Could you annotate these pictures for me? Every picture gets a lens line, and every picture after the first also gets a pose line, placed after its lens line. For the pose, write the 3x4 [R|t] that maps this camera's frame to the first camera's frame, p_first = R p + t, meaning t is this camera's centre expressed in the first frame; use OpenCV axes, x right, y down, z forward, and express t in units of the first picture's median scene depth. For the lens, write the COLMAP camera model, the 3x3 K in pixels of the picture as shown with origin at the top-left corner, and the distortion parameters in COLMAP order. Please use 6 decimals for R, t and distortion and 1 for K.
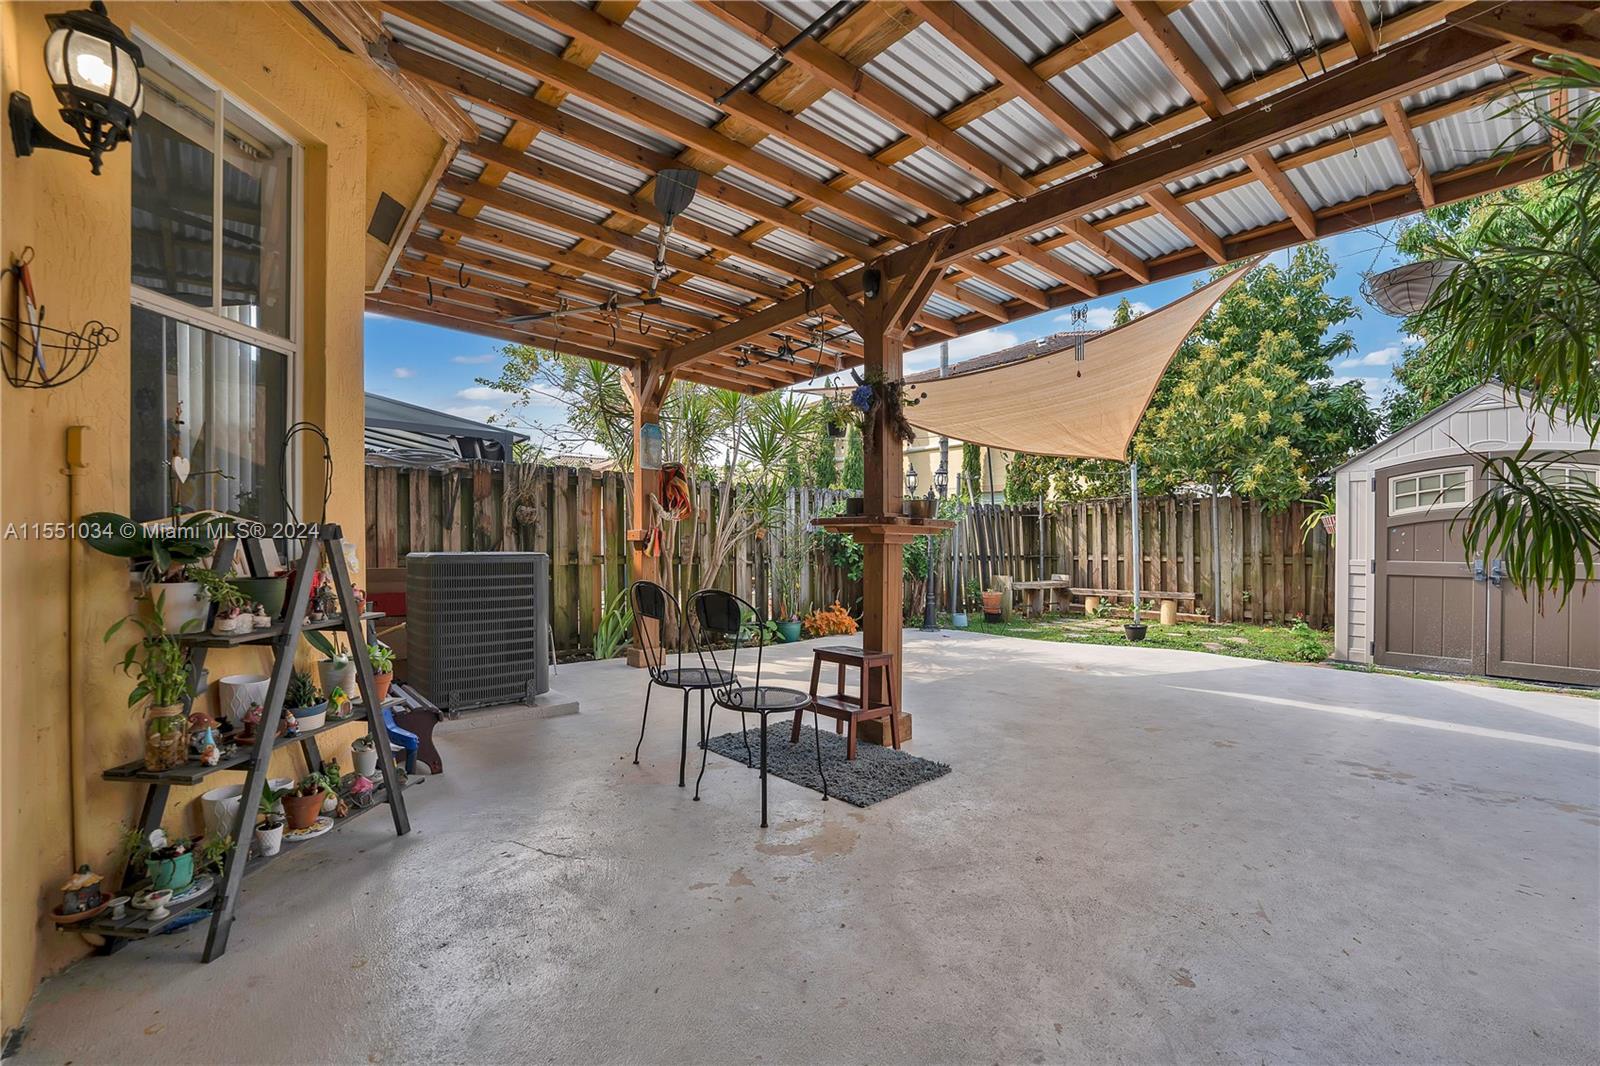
lens RADIAL K [[674.3, 0, 800.2], [0, 674.3, 538.0], [0, 0, 1]] dist [-0.020434, -0.000079]
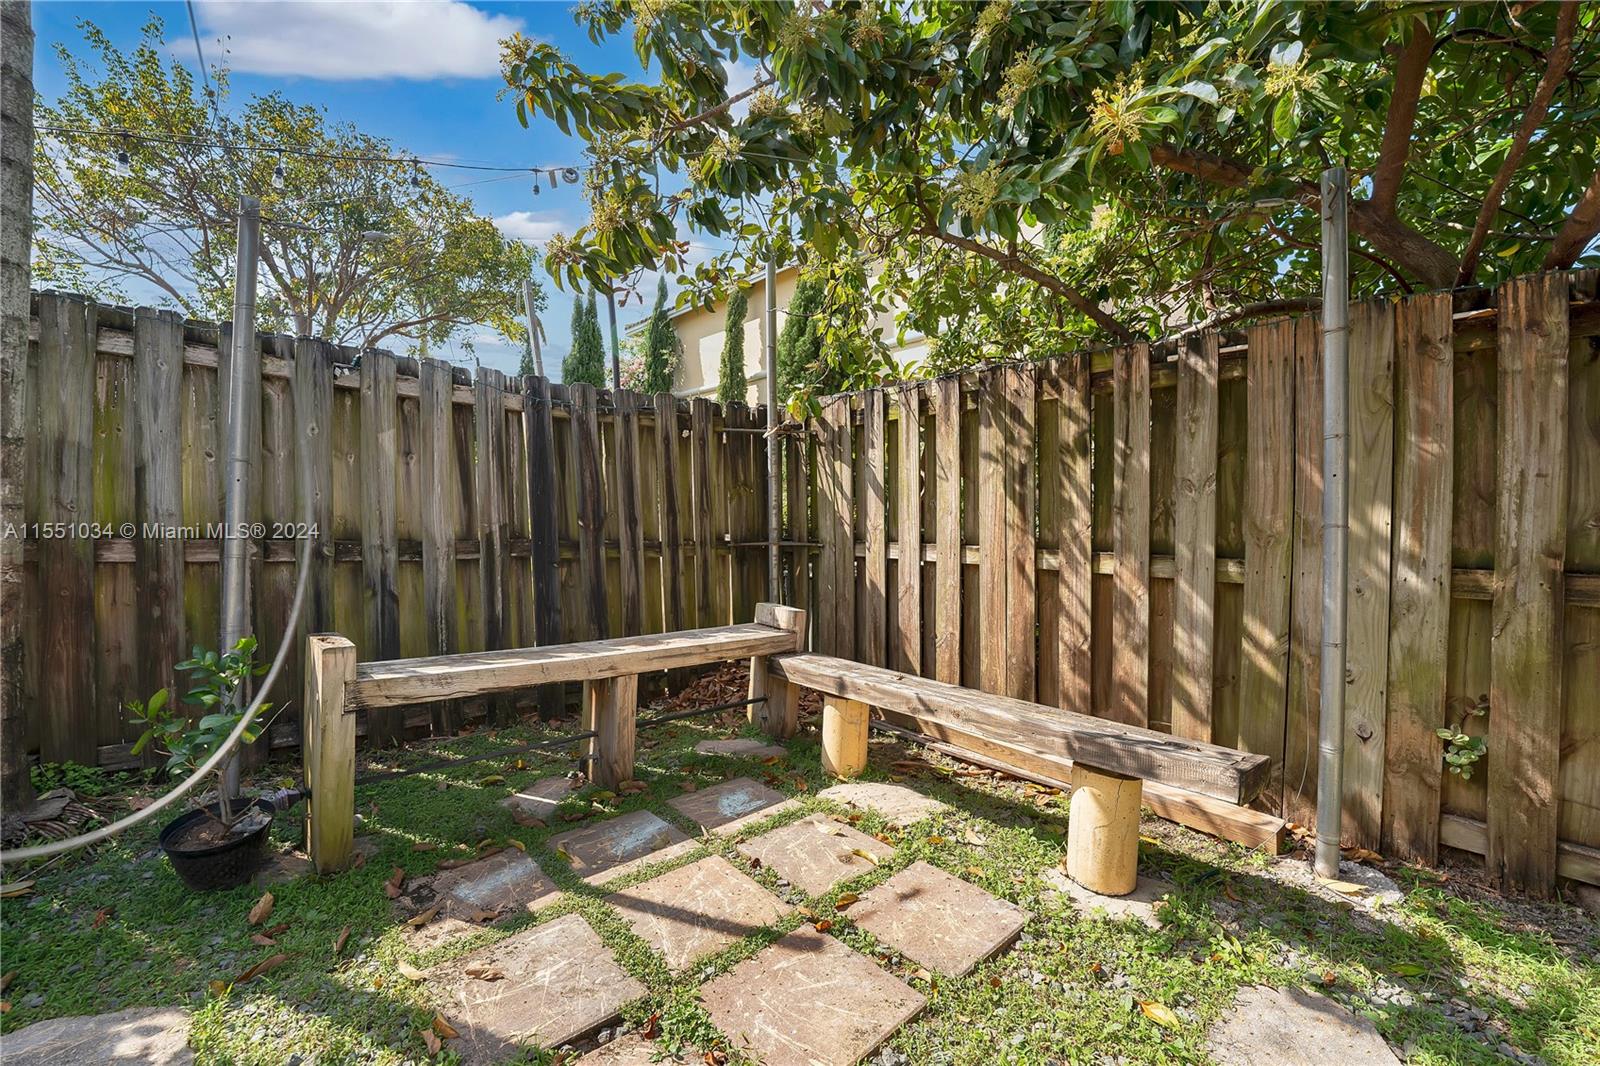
lens RADIAL K [[674.3, 0, 800.2], [0, 674.3, 538.0], [0, 0, 1]] dist [-0.020434, -0.000079]
pose [[0.998763, 0.019129, 0.045894, 0.420358], [-0.020444, 0.999389, 0.028360, 0.015508], [-0.045324, -0.029264, 0.998544, 0.757732]]
